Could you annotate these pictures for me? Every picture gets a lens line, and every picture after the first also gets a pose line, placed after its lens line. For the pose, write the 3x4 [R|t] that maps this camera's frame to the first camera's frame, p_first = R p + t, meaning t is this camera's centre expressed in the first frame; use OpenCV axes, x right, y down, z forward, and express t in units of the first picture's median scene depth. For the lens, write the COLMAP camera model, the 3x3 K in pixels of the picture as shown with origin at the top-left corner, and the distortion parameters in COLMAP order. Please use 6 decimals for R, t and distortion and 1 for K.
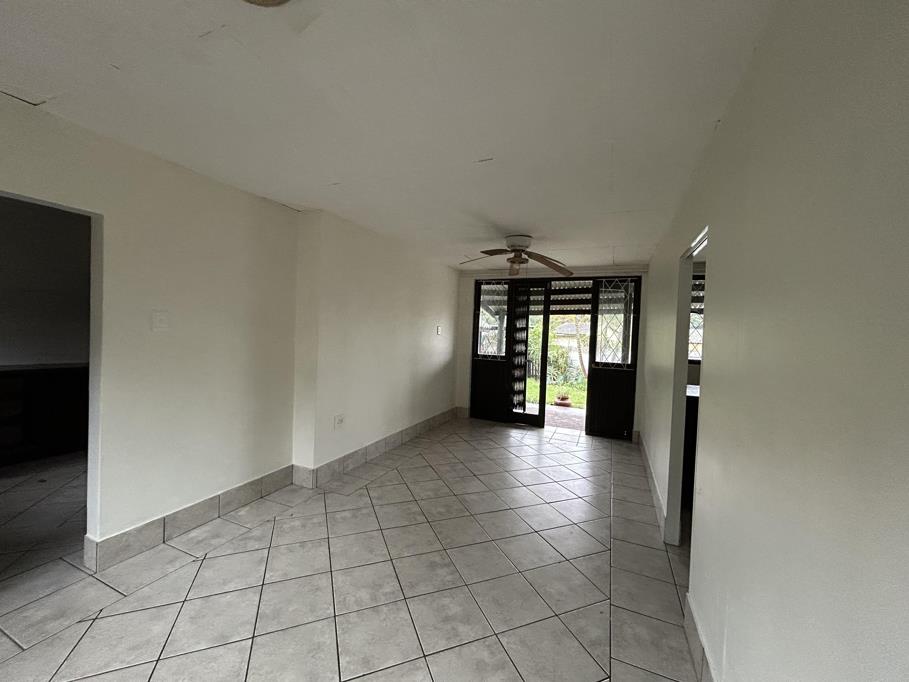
lens RADIAL K [[364.3, 0, 454.5], [0, 364.3, 341.0], [0, 0, 1]] dist [0.002026, 0.000066]
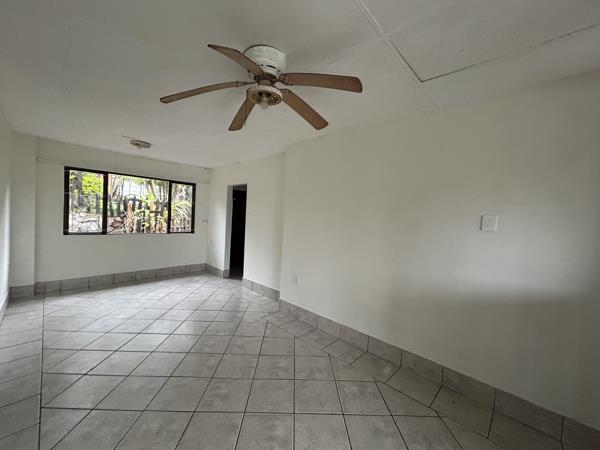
lens RADIAL K [[240.4, 0, 300.0], [0, 240.4, 225.0], [0, 0, 1]] dist [0.002026, 0.000066]
pose [[-0.351577, -0.023419, -0.935866, 0.578857], [-0.083465, 0.996490, 0.006419, -0.004421], [0.932431, 0.080369, -0.352297, 1.329095]]
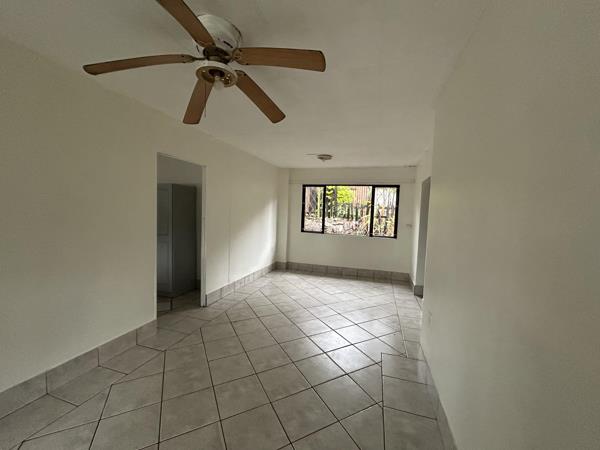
lens RADIAL K [[240.4, 0, 300.0], [0, 240.4, 225.0], [0, 0, 1]] dist [0.002026, 0.000066]
pose [[-0.991974, -0.070213, -0.105160, 0.076009], [-0.078328, 0.994093, 0.075129, -0.028896], [0.099263, 0.082763, -0.991613, 1.522283]]
